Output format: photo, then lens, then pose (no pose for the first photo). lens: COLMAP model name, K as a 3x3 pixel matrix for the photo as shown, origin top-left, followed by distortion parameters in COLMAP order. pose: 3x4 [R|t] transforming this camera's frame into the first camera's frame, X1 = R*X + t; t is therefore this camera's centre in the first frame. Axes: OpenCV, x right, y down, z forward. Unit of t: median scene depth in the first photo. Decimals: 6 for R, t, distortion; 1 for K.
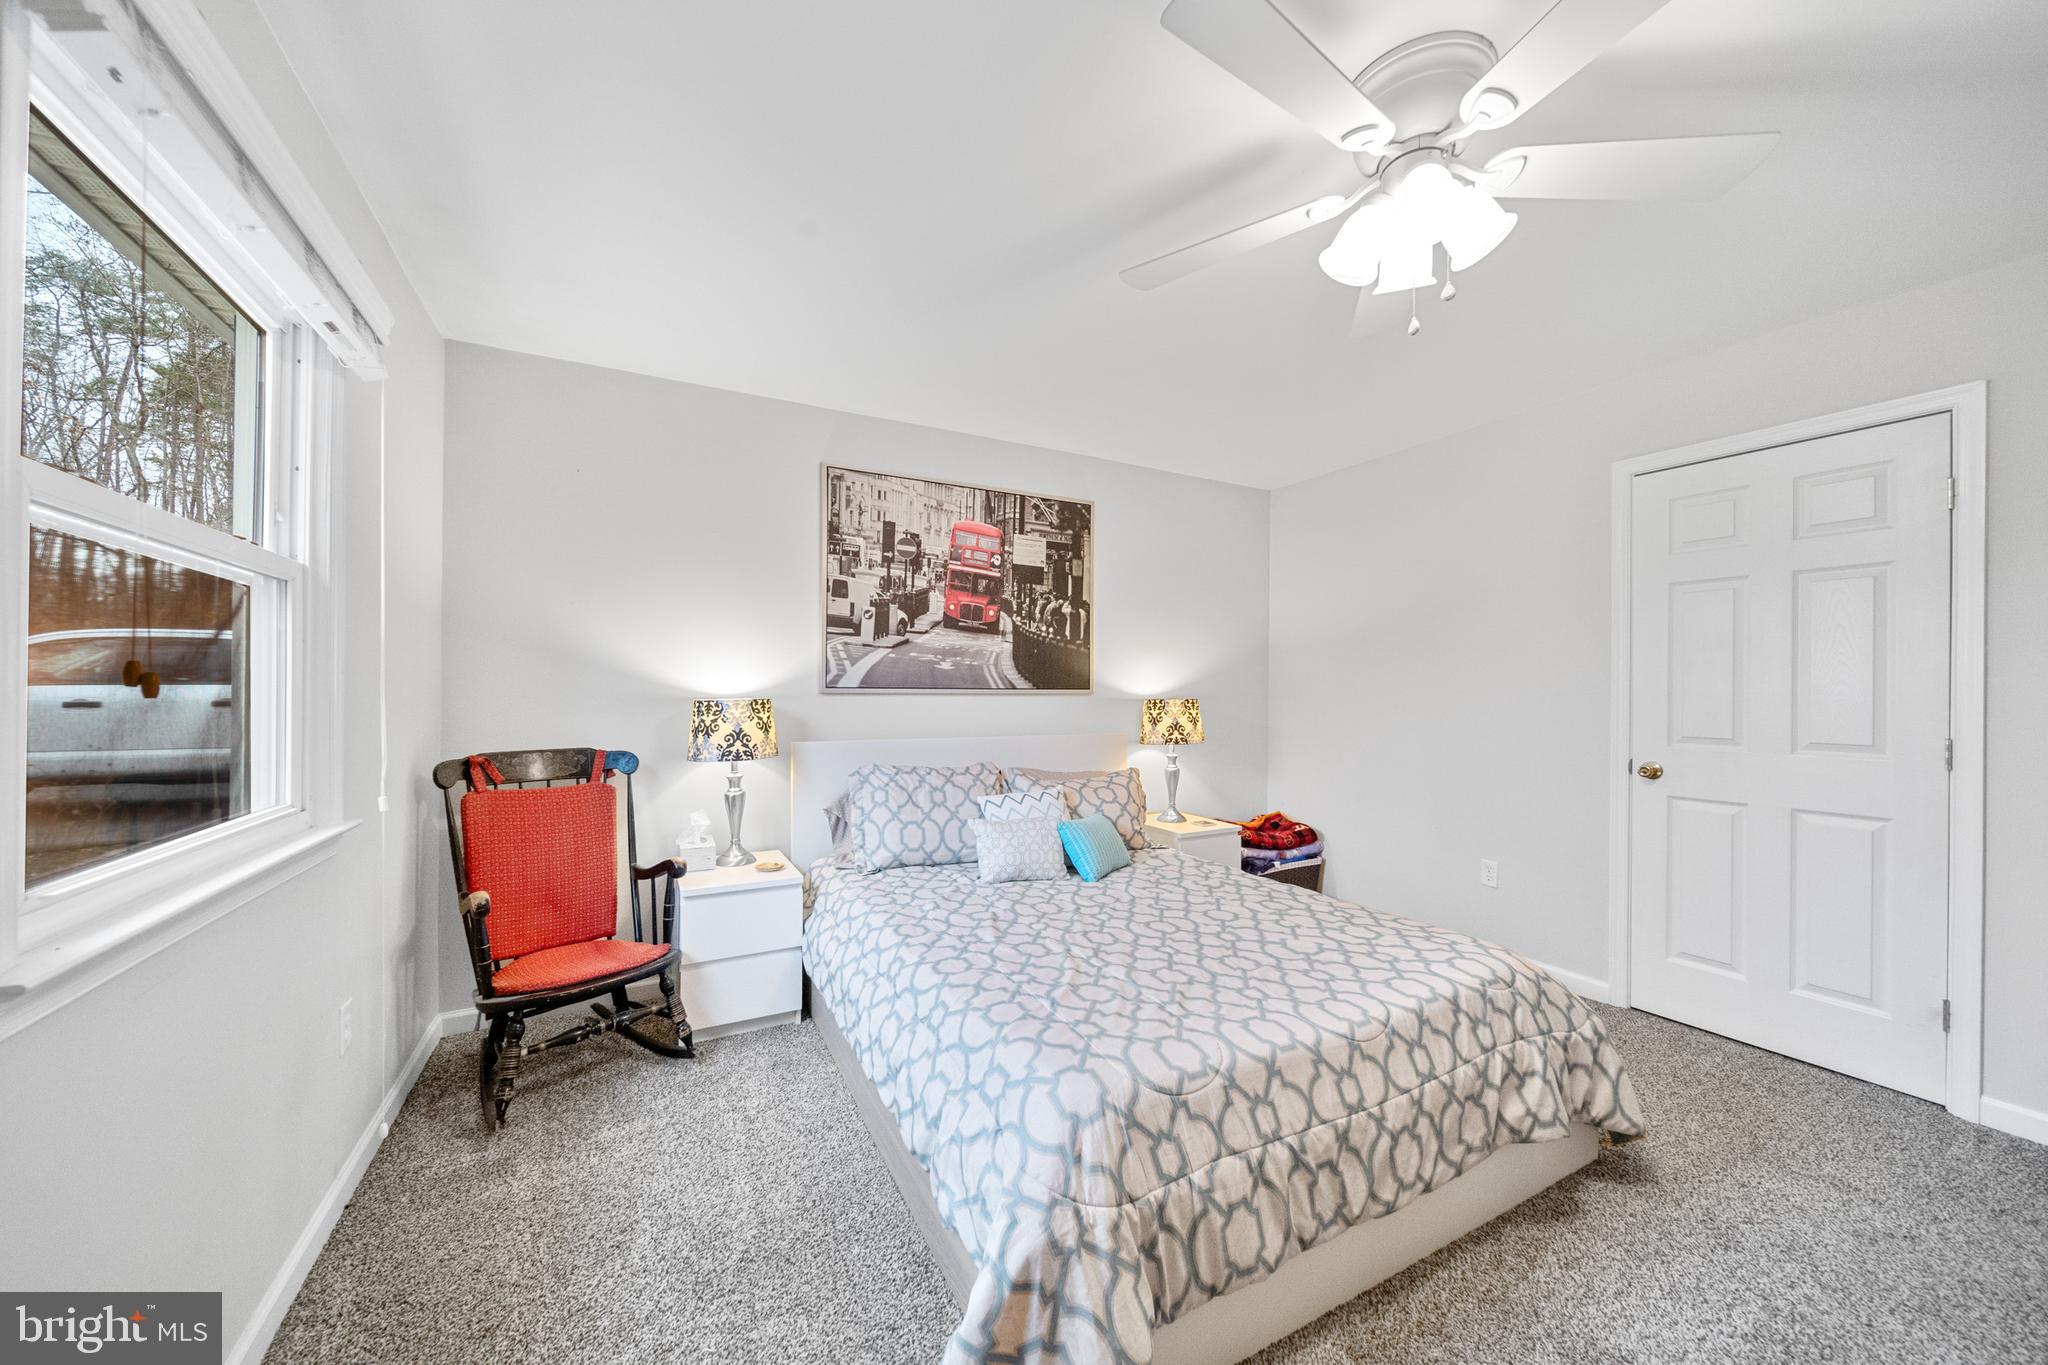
lens RADIAL K [[731.6, 0, 1014.9], [0, 731.6, 687.0], [0, 0, 1]] dist [-0.001111, -0.000059]
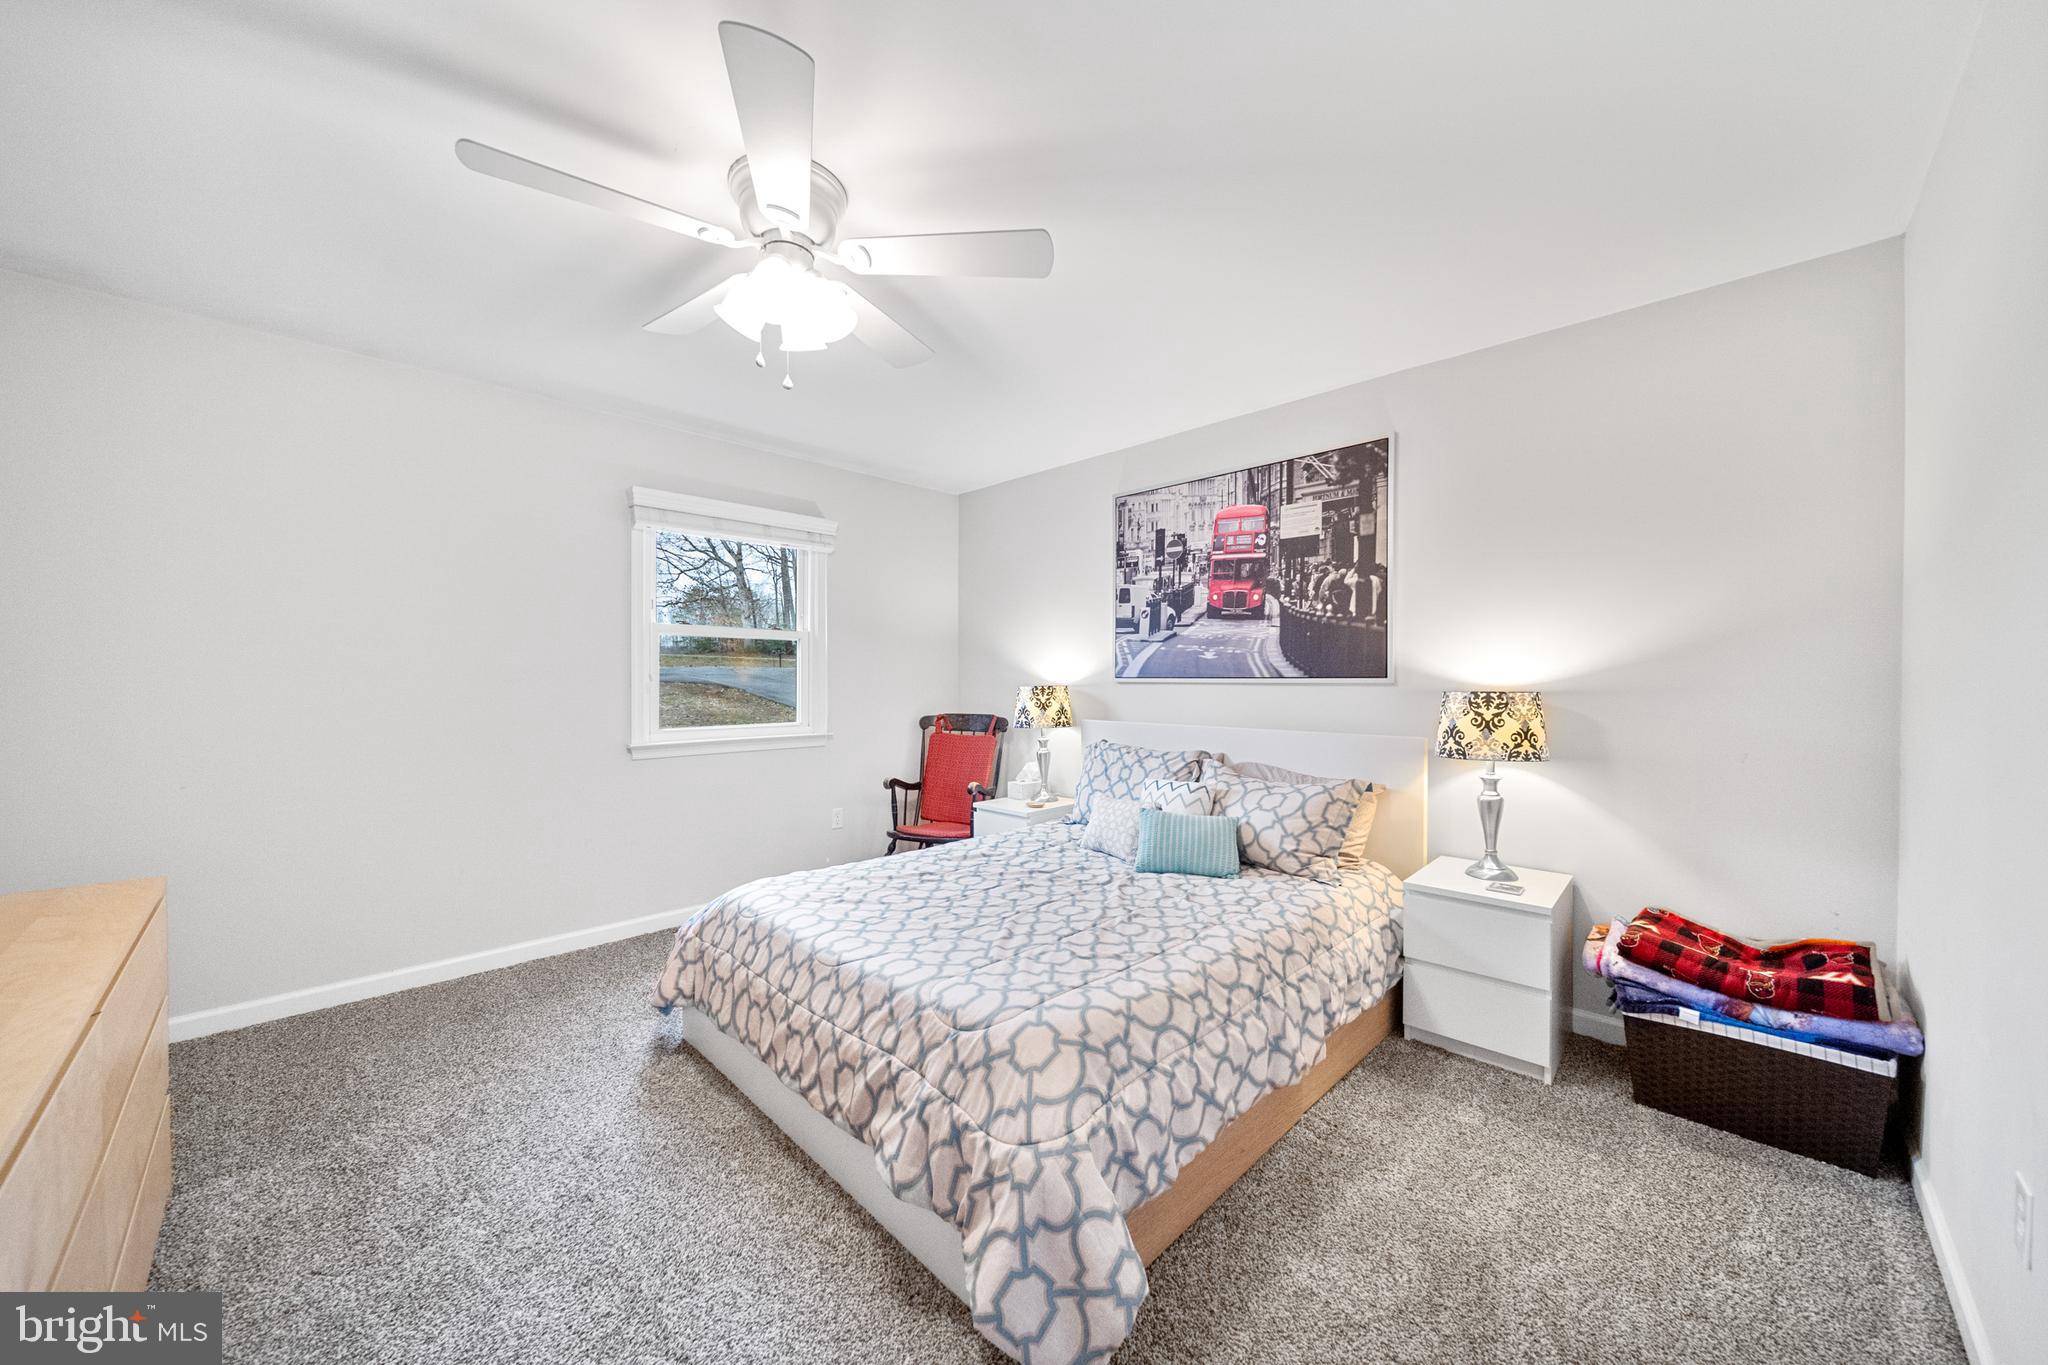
lens RADIAL K [[731.6, 0, 1009.9], [0, 731.6, 682.7], [0, 0, 1]] dist [-0.001111, -0.000059]
pose [[0.283355, -0.000208, -0.959015, 0.786081], [0.002448, 0.999997, 0.000506, 0.007568], [0.959012, -0.002491, 0.283355, 0.432091]]
